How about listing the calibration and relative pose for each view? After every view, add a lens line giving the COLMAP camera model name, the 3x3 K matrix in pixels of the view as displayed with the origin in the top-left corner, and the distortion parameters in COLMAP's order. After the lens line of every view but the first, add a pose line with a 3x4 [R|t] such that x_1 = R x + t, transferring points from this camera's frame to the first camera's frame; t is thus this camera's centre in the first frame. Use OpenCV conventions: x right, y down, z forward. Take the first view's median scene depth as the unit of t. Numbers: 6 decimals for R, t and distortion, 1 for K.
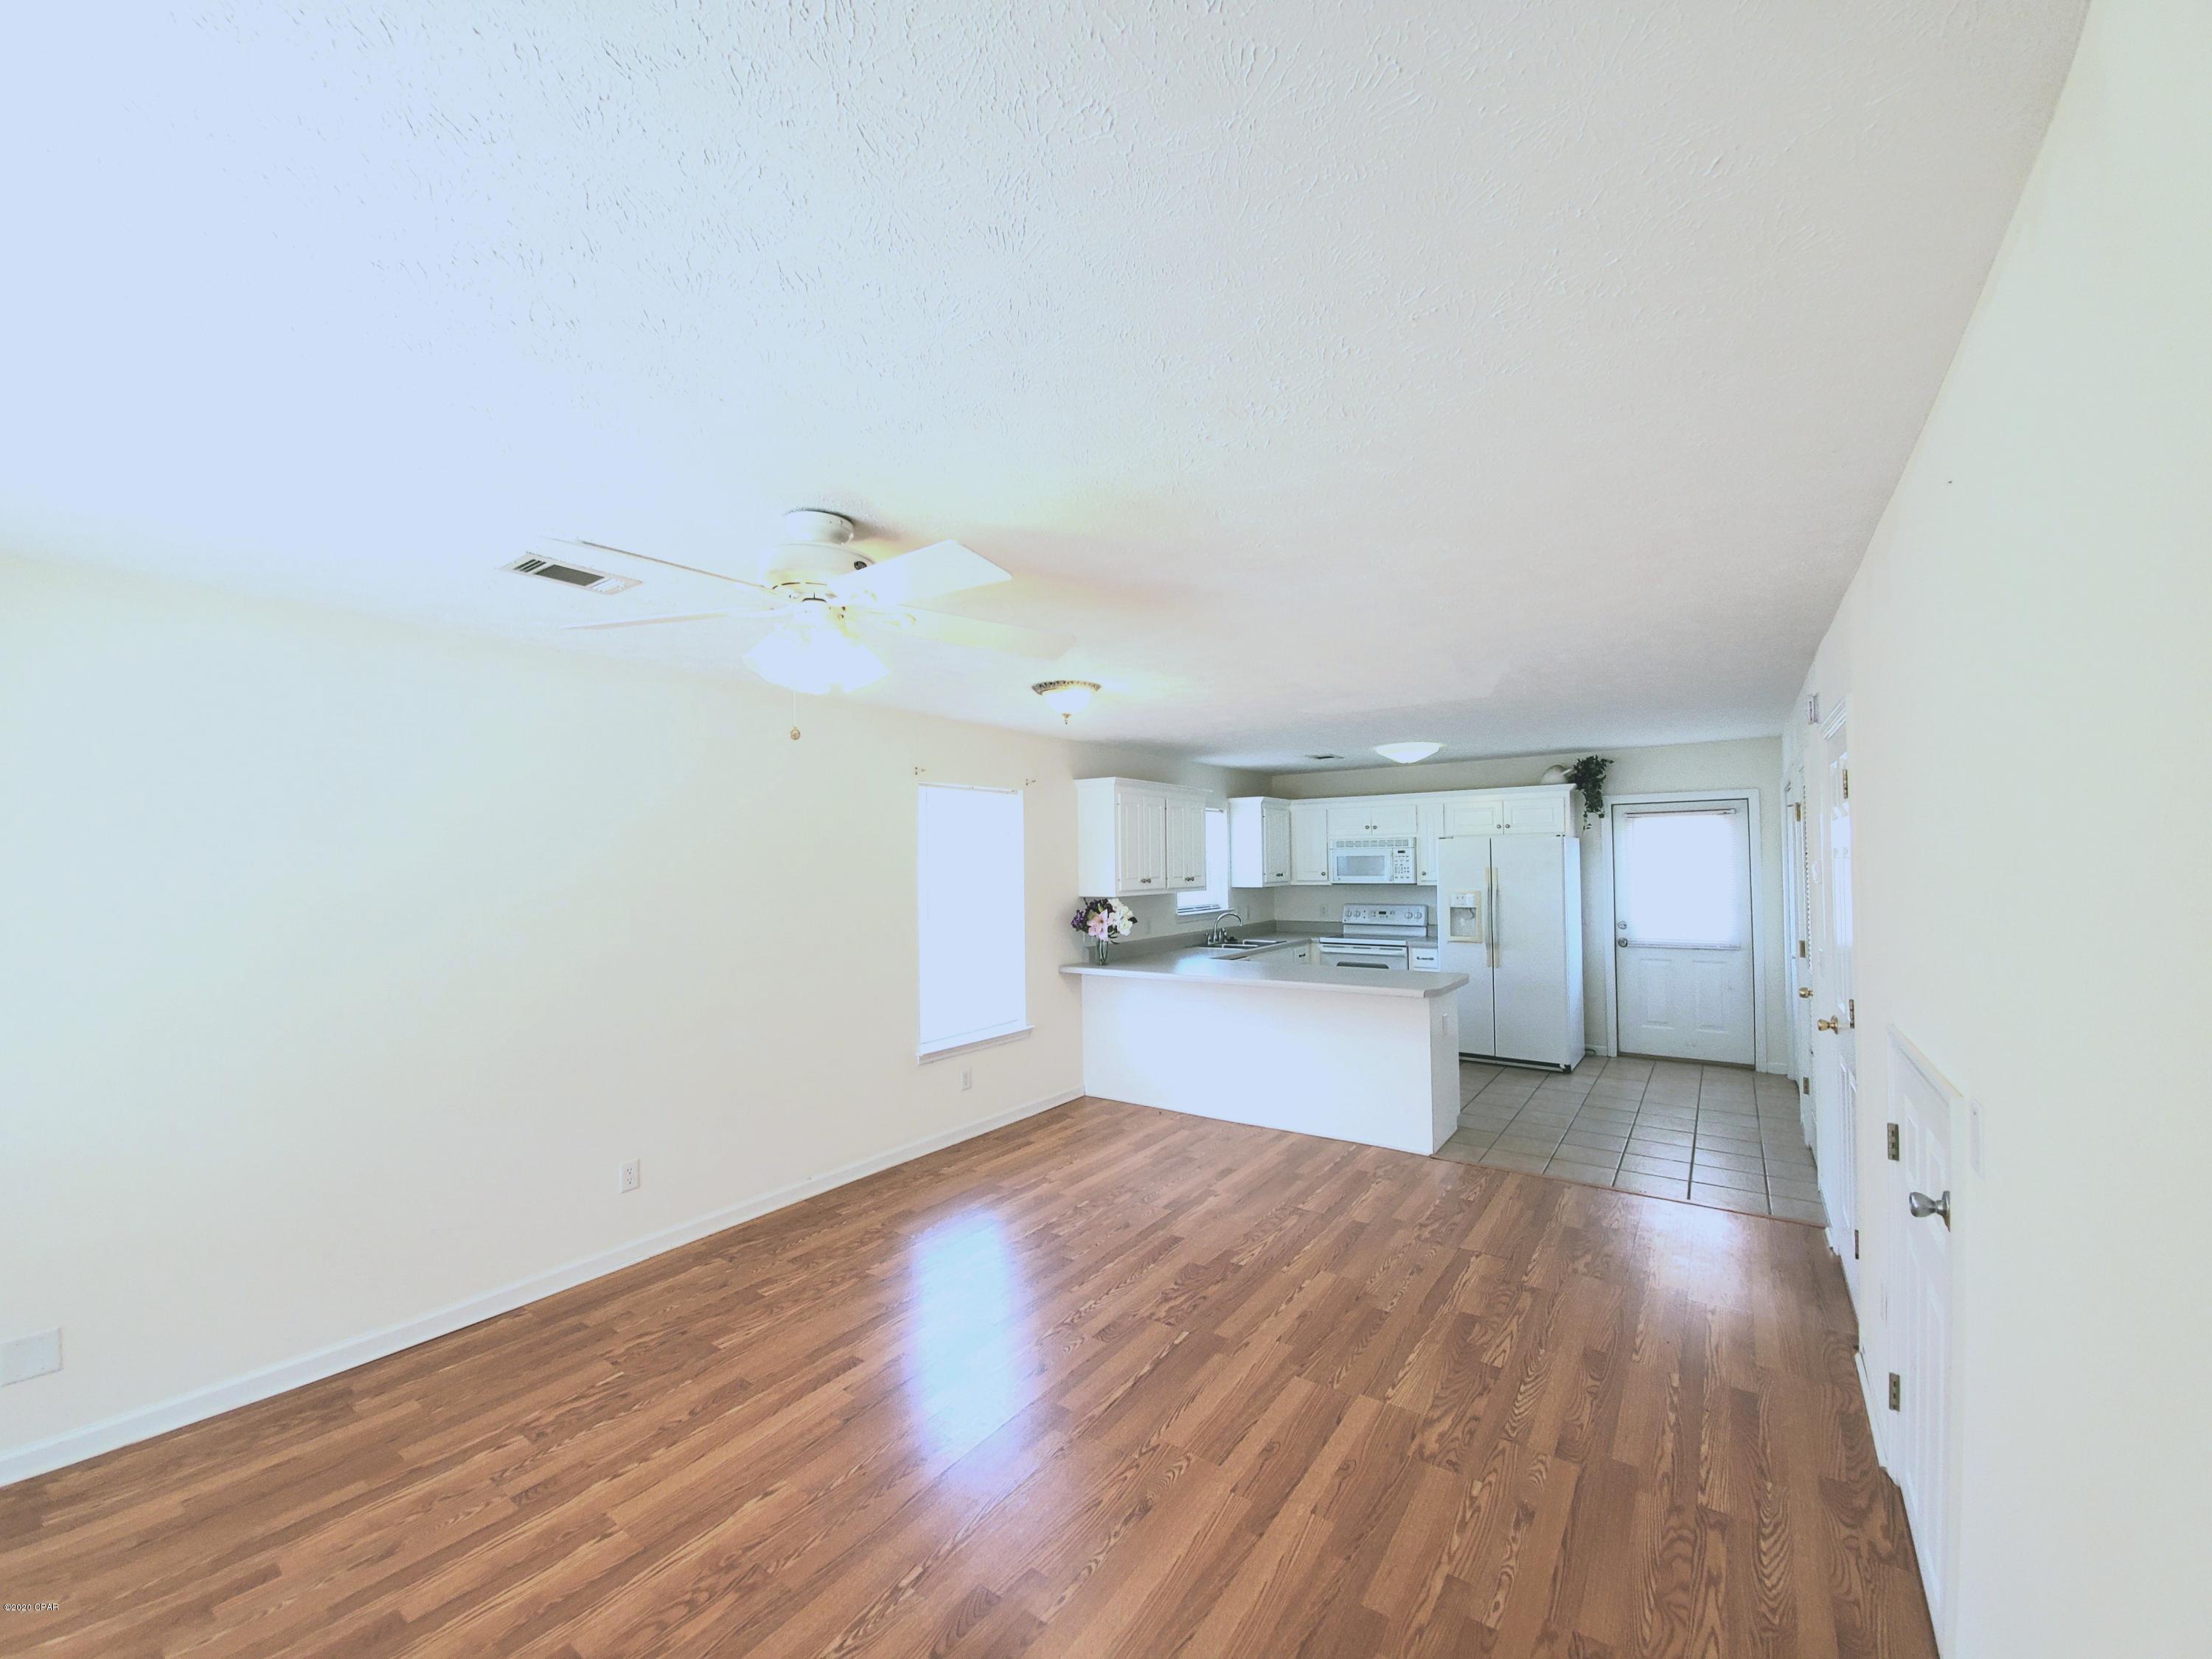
lens RADIAL K [[893.5, 0, 1092.0], [0, 893.5, 834.0], [0, 0, 1]] dist [-0.001443, -0.004849]
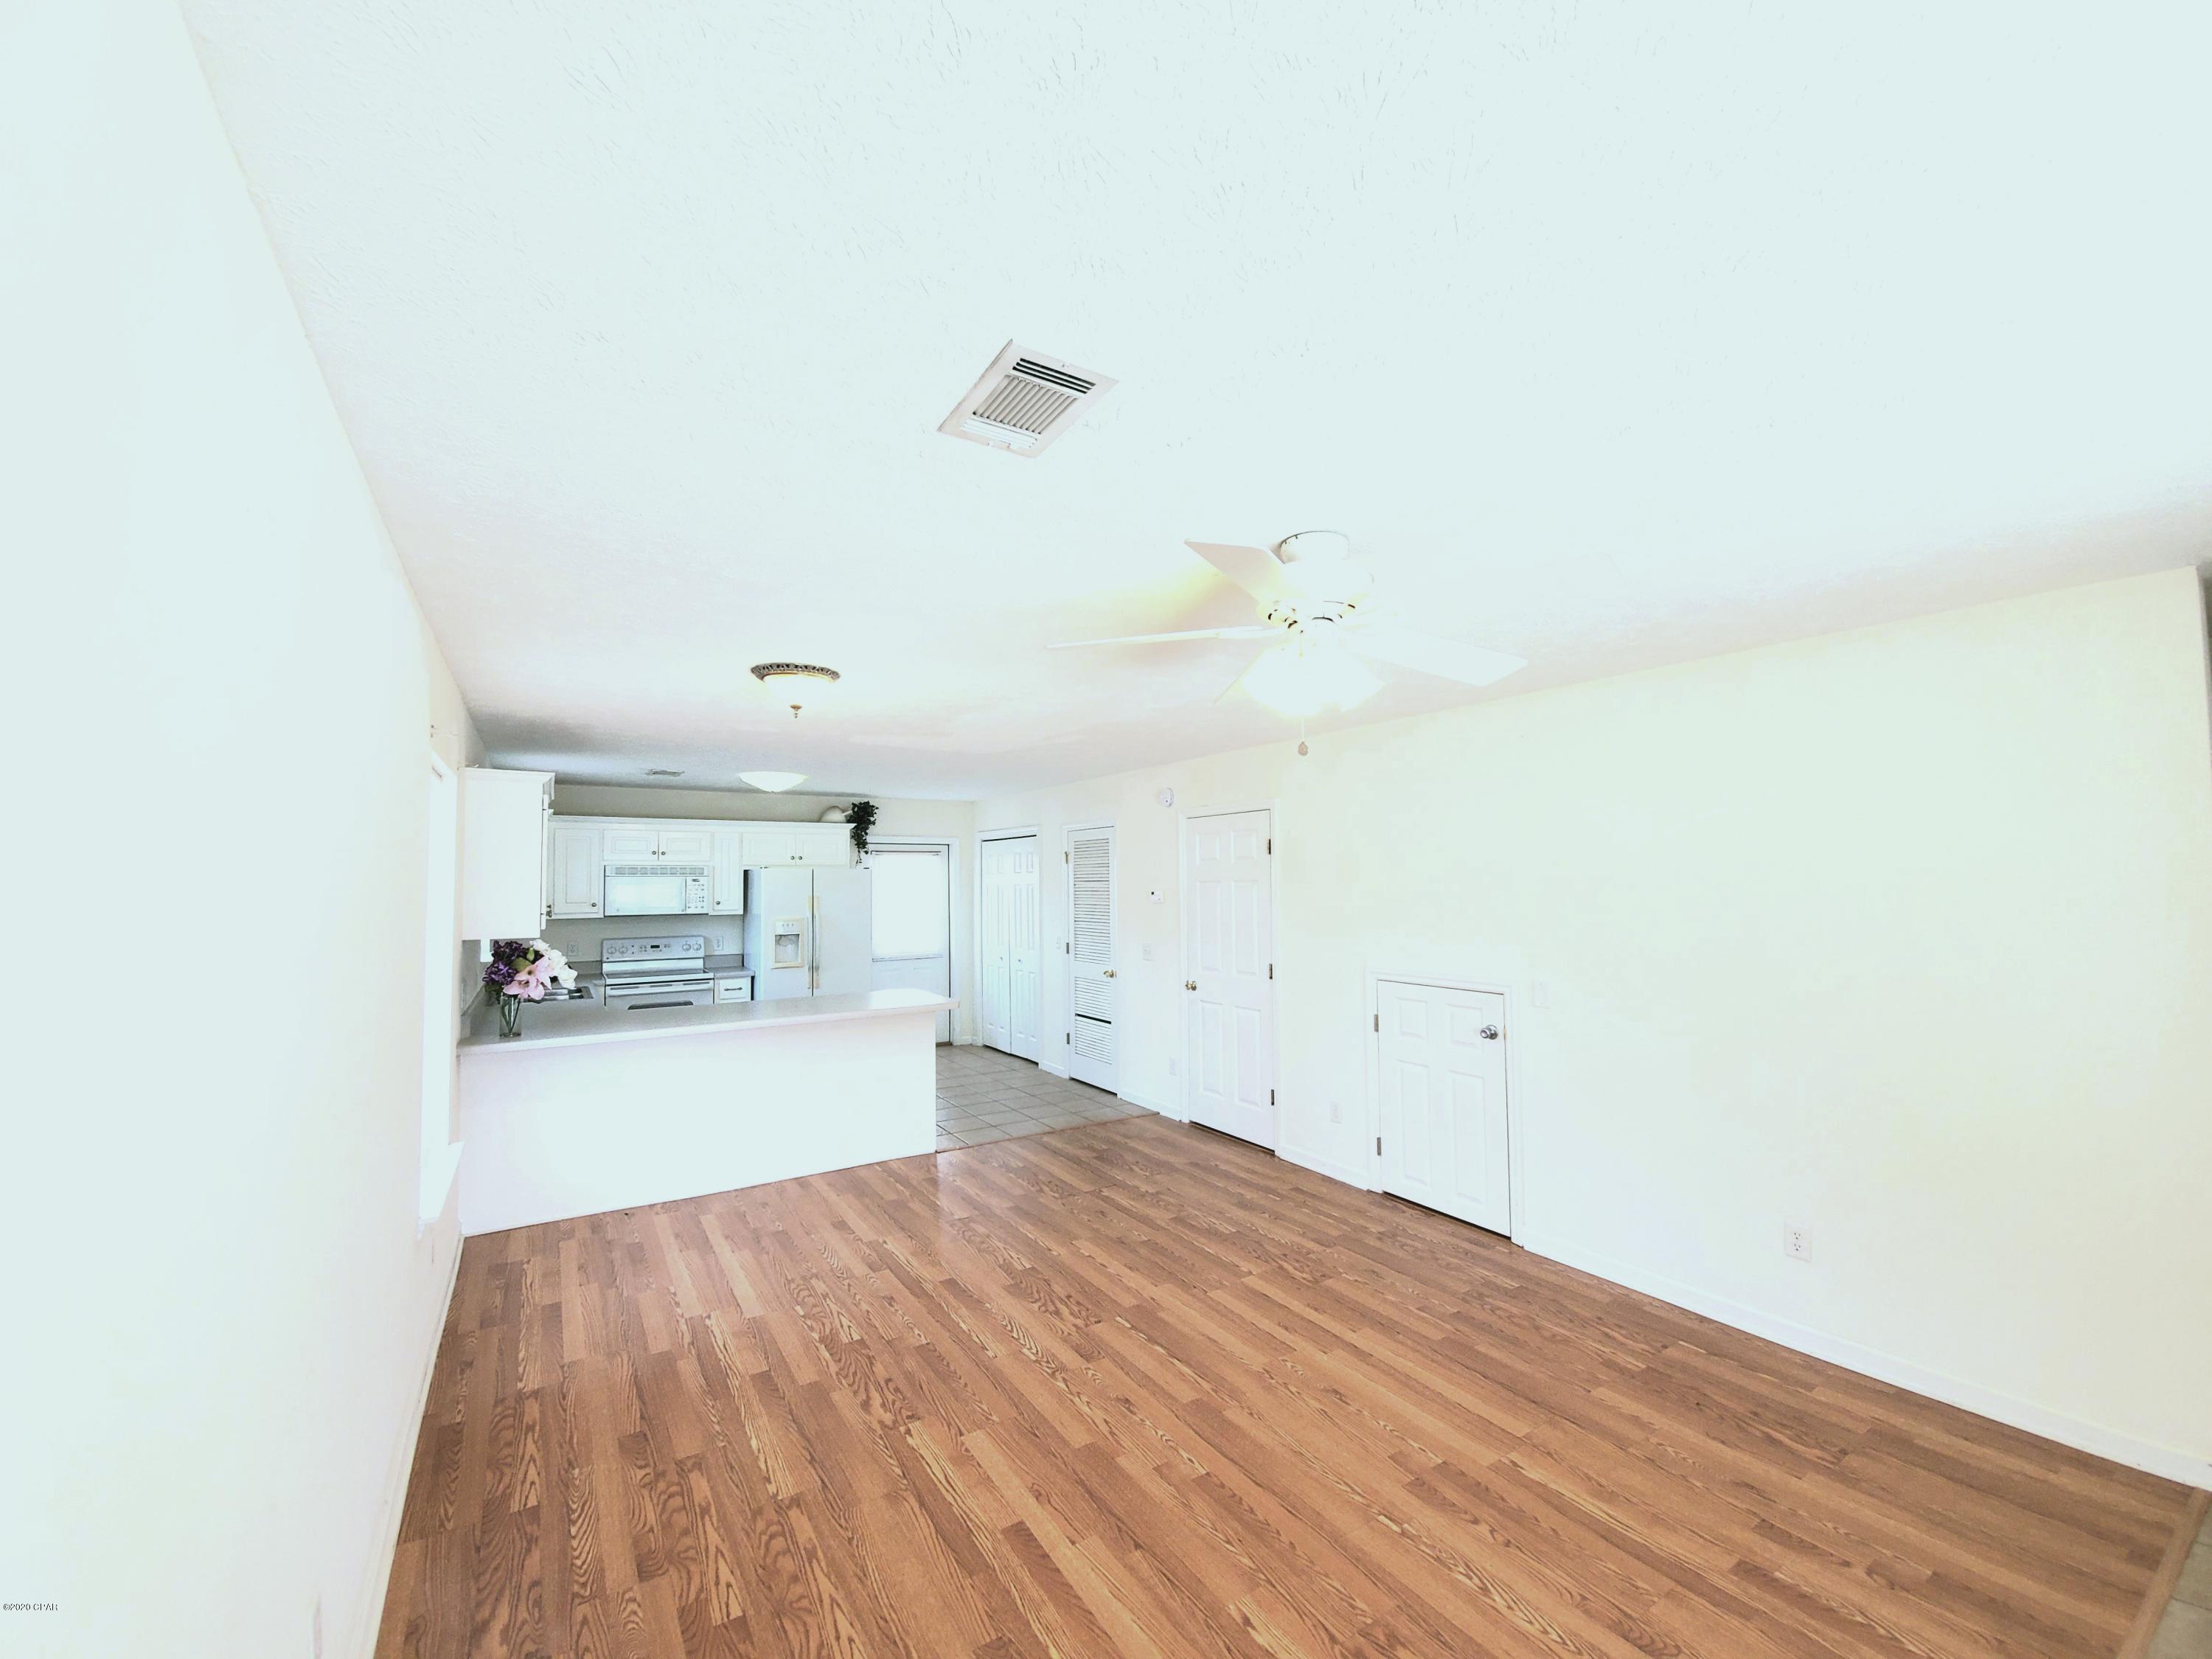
lens RADIAL K [[893.5, 0, 1100.1], [0, 893.5, 819.4], [0, 0, 1]] dist [-0.001443, -0.004849]
pose [[0.361256, 0.075375, 0.929415, -0.457235], [-0.024882, 0.997152, -0.071197, 0.014198], [-0.932135, 0.002595, 0.362102, 0.296894]]
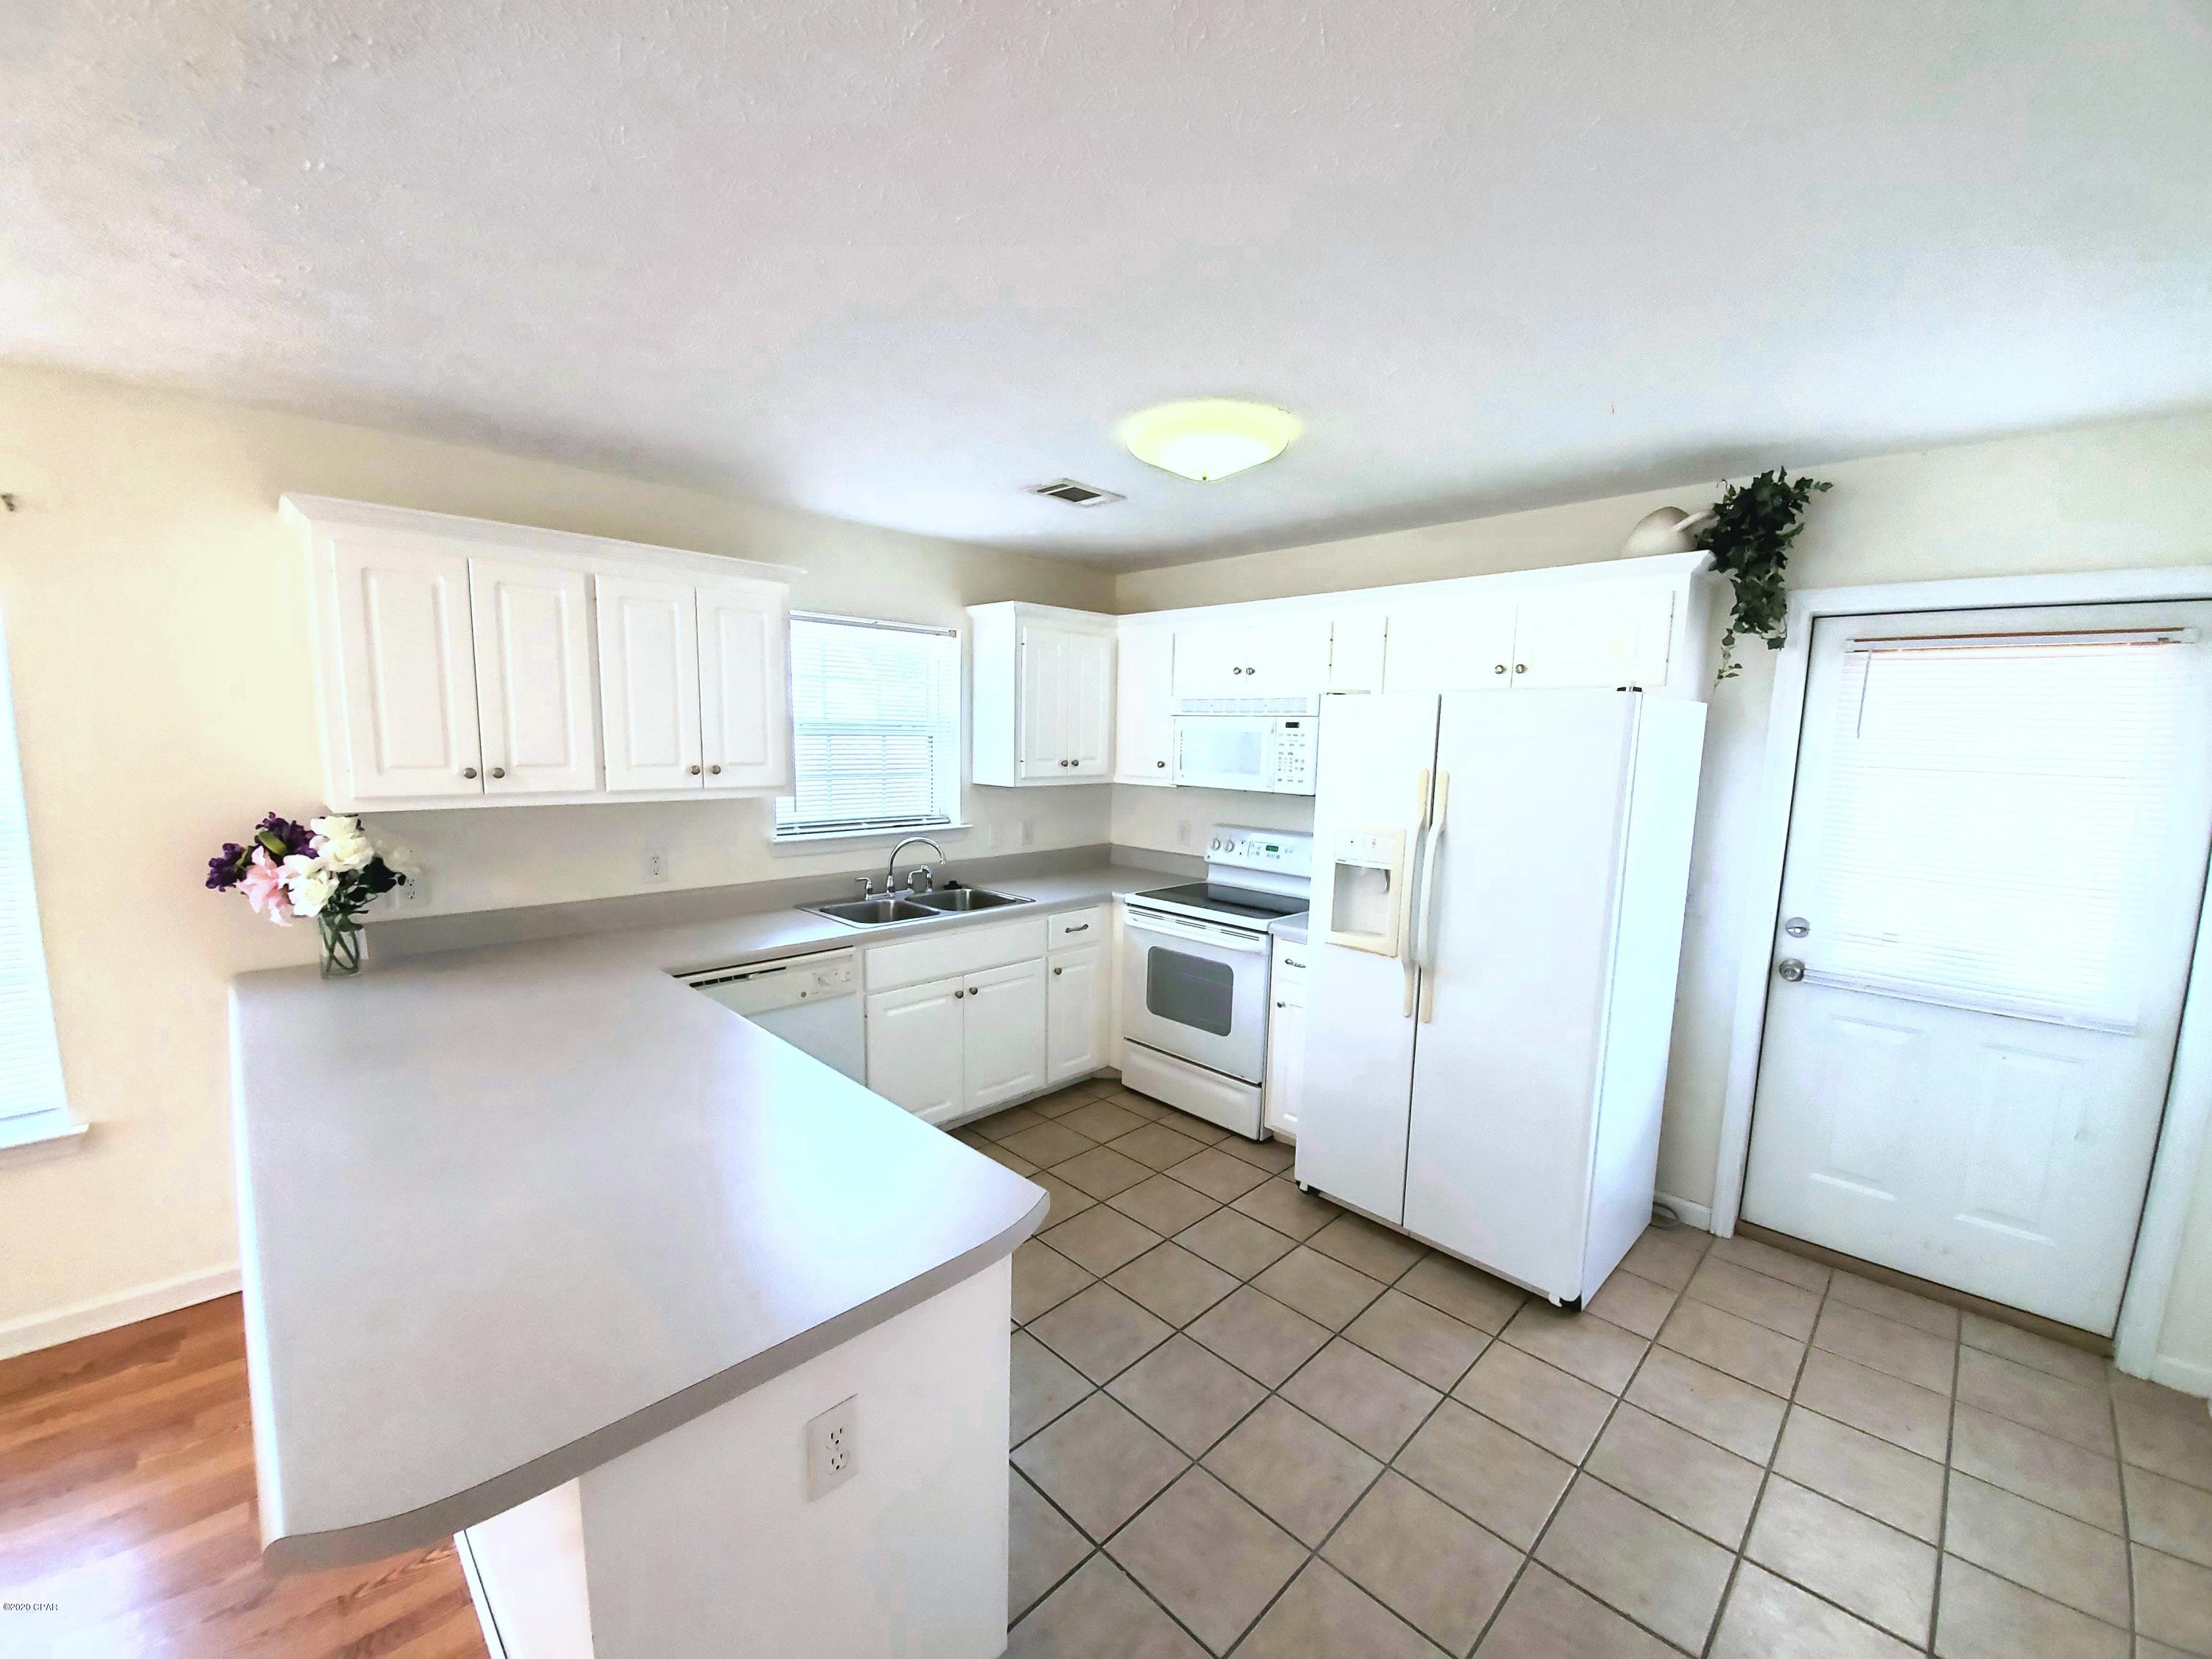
lens RADIAL K [[893.5, 0, 1098.9], [0, 893.5, 840.9], [0, 0, 1]] dist [-0.001443, -0.004849]
pose [[0.985601, 0.052798, -0.160636, 0.381957], [-0.027302, 0.987226, 0.156970, 0.011641], [0.166872, -0.150324, 0.974452, 0.619681]]
